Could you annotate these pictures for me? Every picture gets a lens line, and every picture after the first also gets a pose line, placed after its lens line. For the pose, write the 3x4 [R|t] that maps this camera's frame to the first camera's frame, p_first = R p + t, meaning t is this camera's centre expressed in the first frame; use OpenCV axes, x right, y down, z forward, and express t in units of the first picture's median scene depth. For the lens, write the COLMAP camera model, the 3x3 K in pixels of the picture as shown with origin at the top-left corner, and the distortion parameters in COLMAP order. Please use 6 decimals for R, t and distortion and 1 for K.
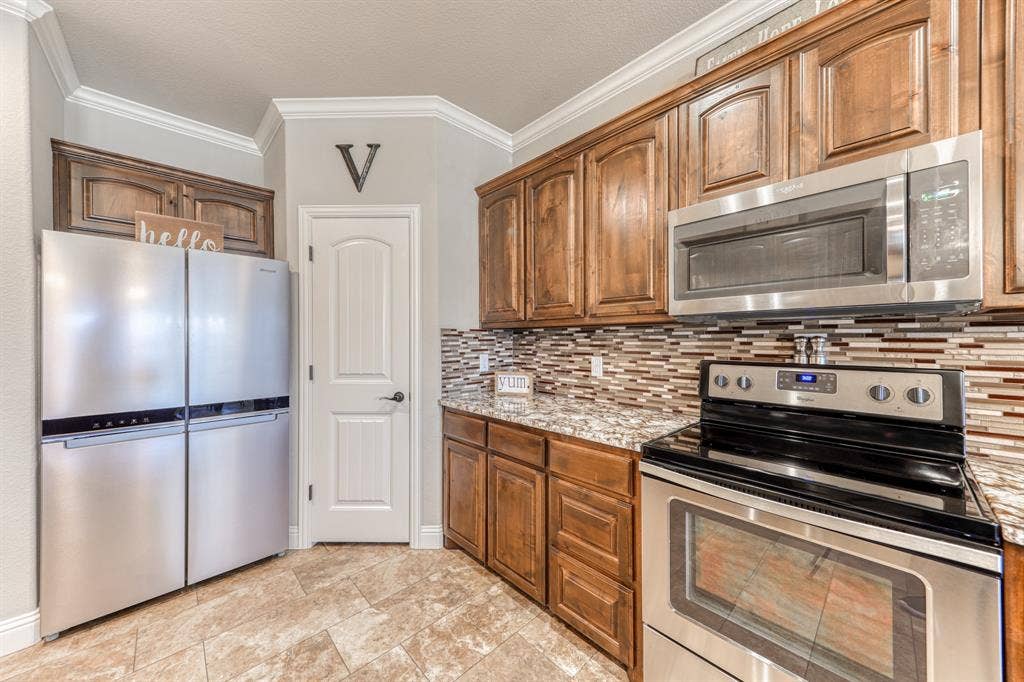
lens RADIAL K [[359.5, 0, 514.4], [0, 359.5, 338.5], [0, 0, 1]] dist [0.007683, -0.000258]
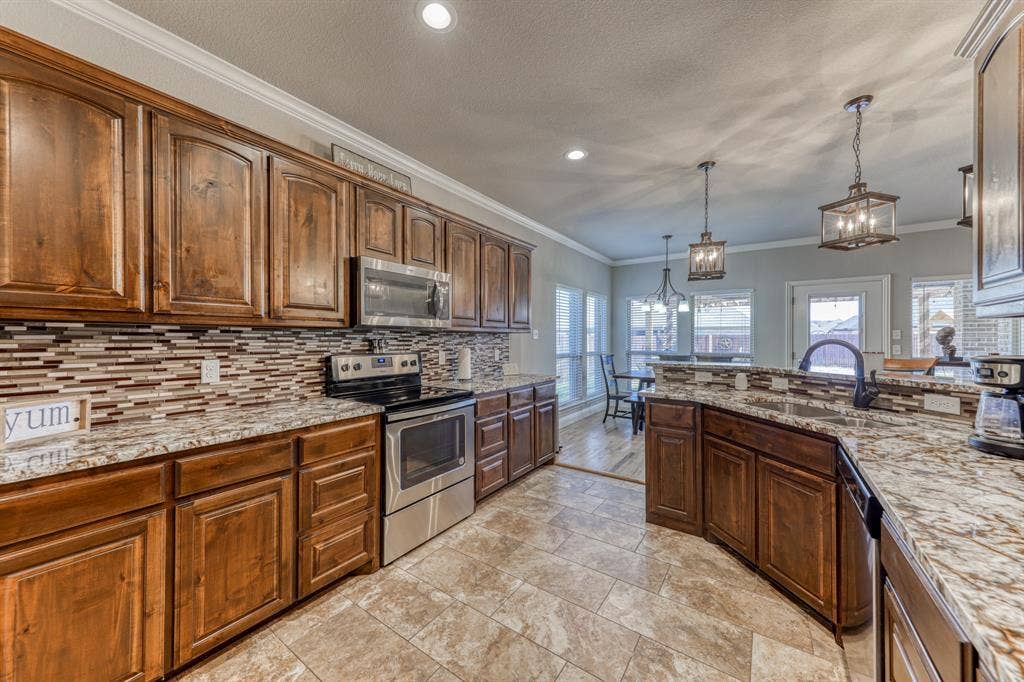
lens RADIAL K [[359.5, 0, 514.3], [0, 359.5, 339.5], [0, 0, 1]] dist [0.007683, -0.000258]
pose [[-0.199606, 0.006211, 0.979857, -0.779342], [0.000963, 0.999981, -0.006142, 0.006075], [-0.979876, -0.000283, -0.199608, 0.444974]]
